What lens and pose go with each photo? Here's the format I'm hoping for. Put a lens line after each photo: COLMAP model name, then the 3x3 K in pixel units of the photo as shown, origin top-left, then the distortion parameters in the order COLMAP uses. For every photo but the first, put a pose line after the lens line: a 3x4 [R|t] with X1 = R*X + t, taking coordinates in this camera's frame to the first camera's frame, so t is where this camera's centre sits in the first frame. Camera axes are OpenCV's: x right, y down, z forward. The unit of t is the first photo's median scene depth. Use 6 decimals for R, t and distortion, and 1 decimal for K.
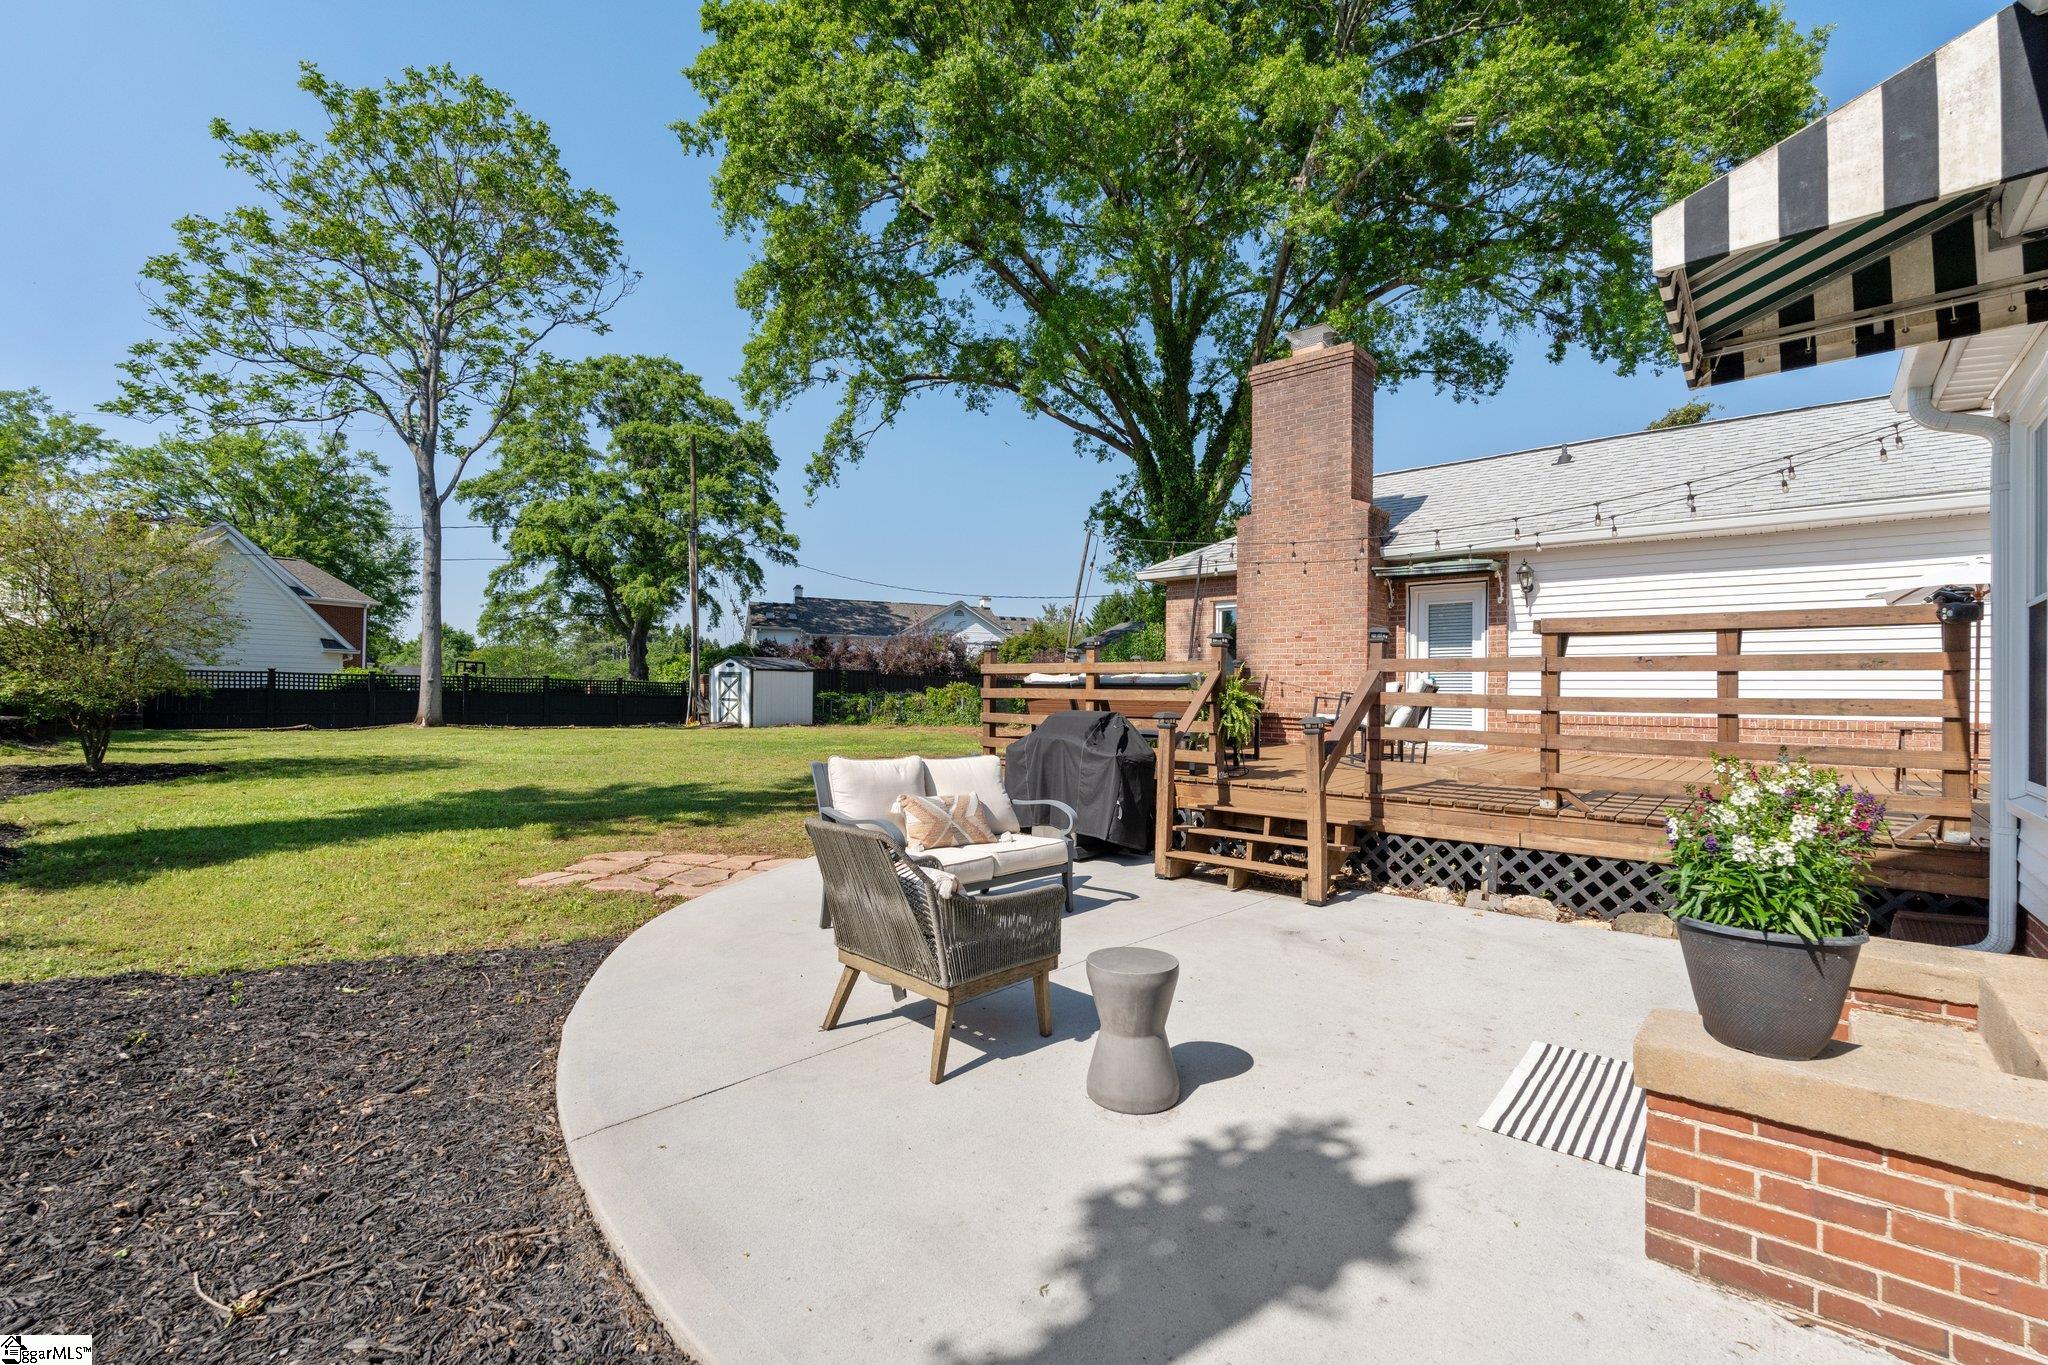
lens RADIAL K [[899.1, 0, 1024.0], [0, 899.1, 682.5], [0, 0, 1]] dist [-0.001216, -0.000399]
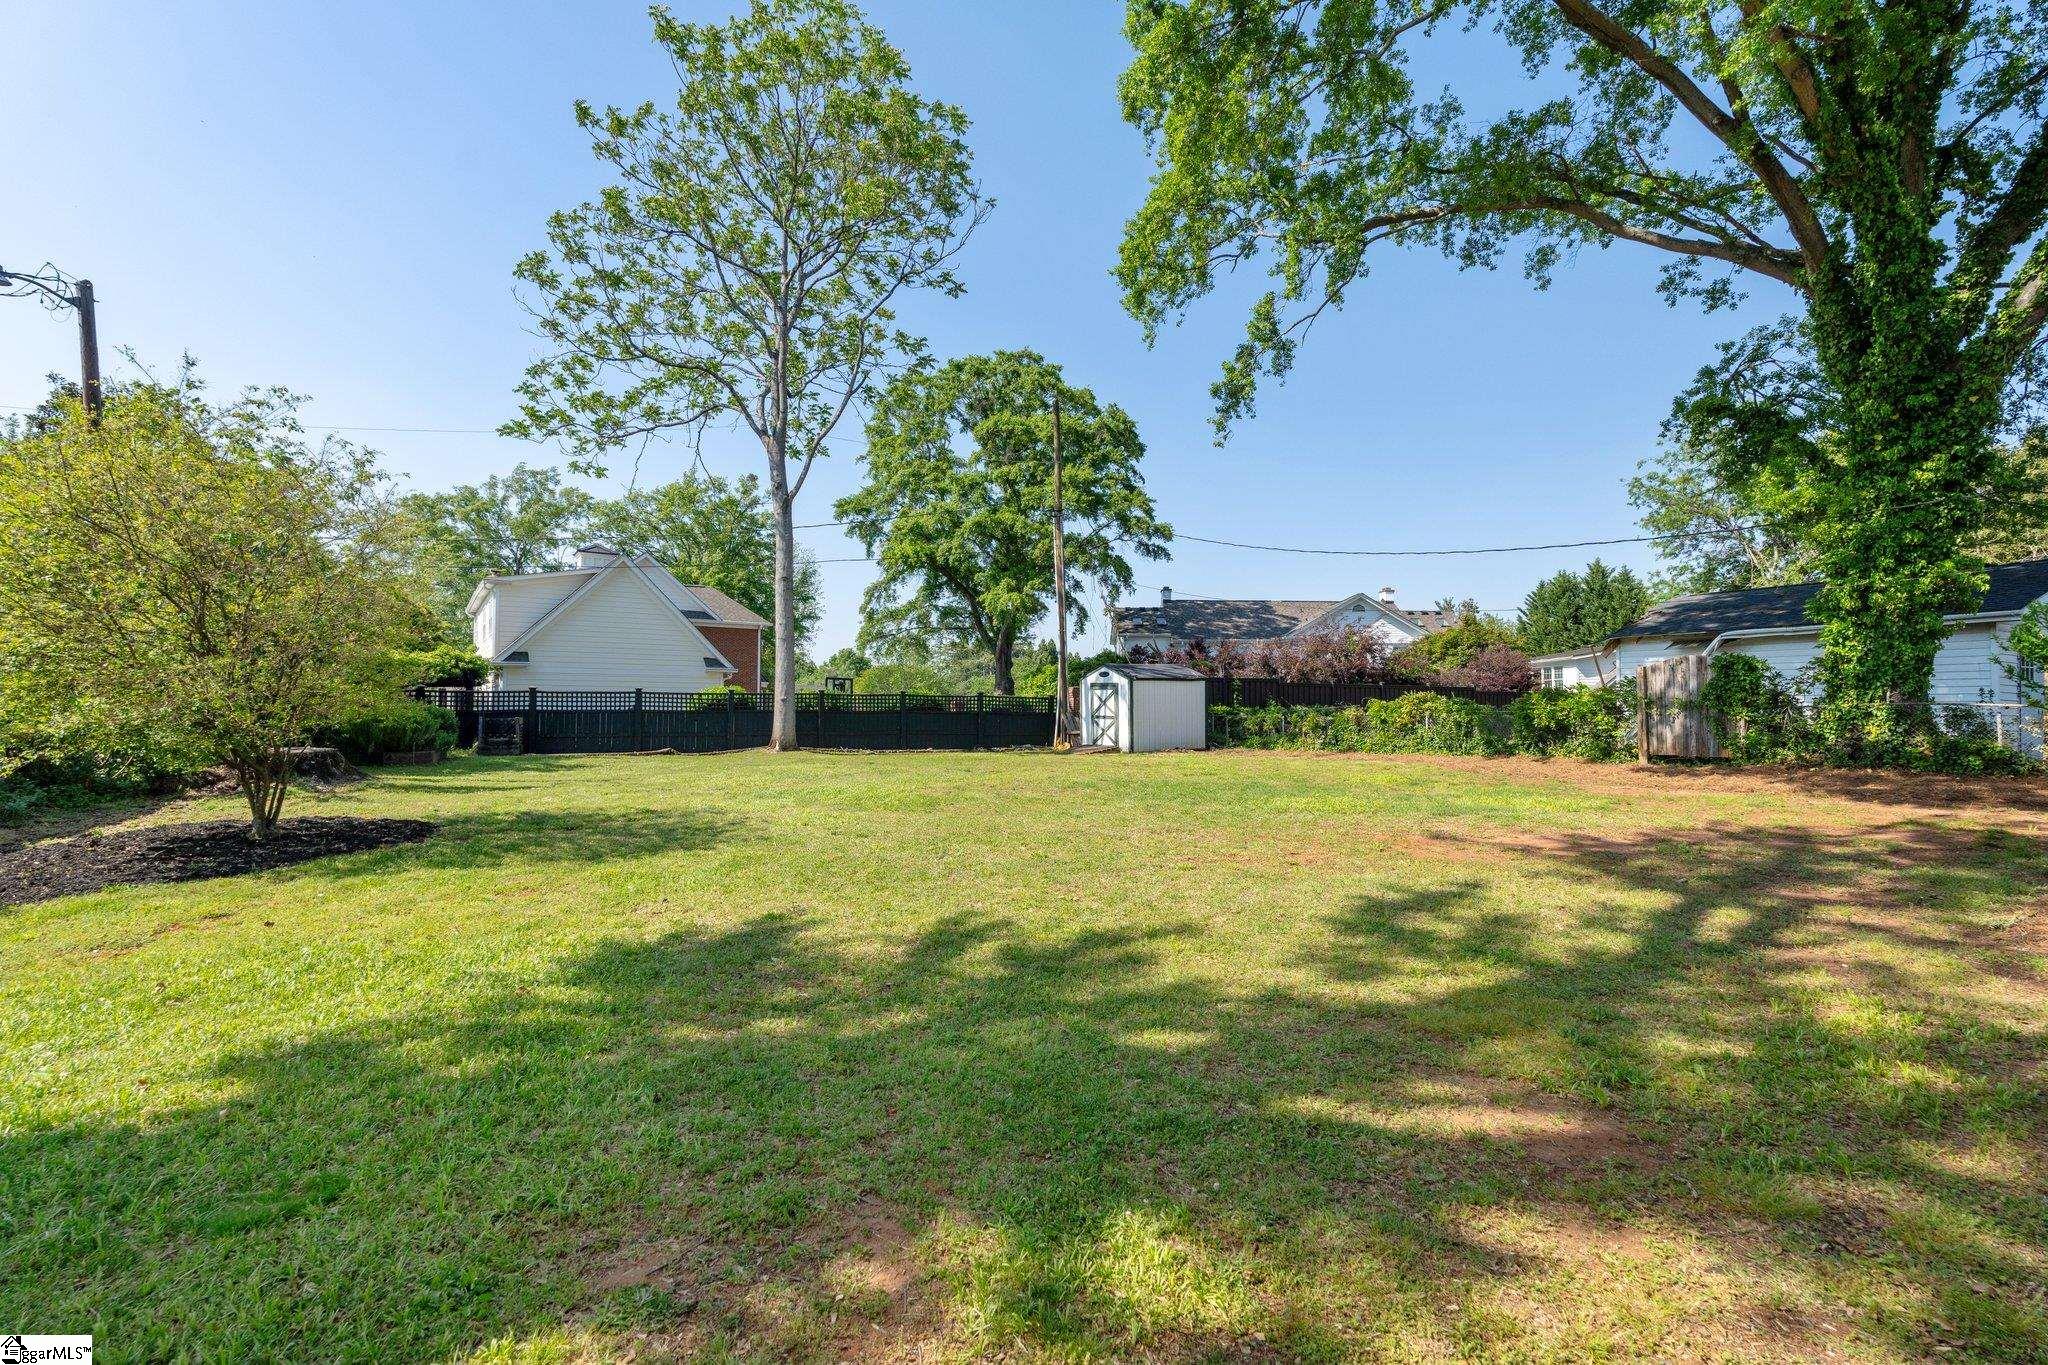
lens RADIAL K [[914.8, 0, 1020.6], [0, 914.8, 687.7], [0, 0, 1]] dist [-0.002361, -0.000505]
pose [[0.924491, -0.018366, -0.380761, -0.053999], [0.015572, 0.999824, -0.010416, -0.000130], [0.380886, 0.003700, 0.924615, 0.136665]]
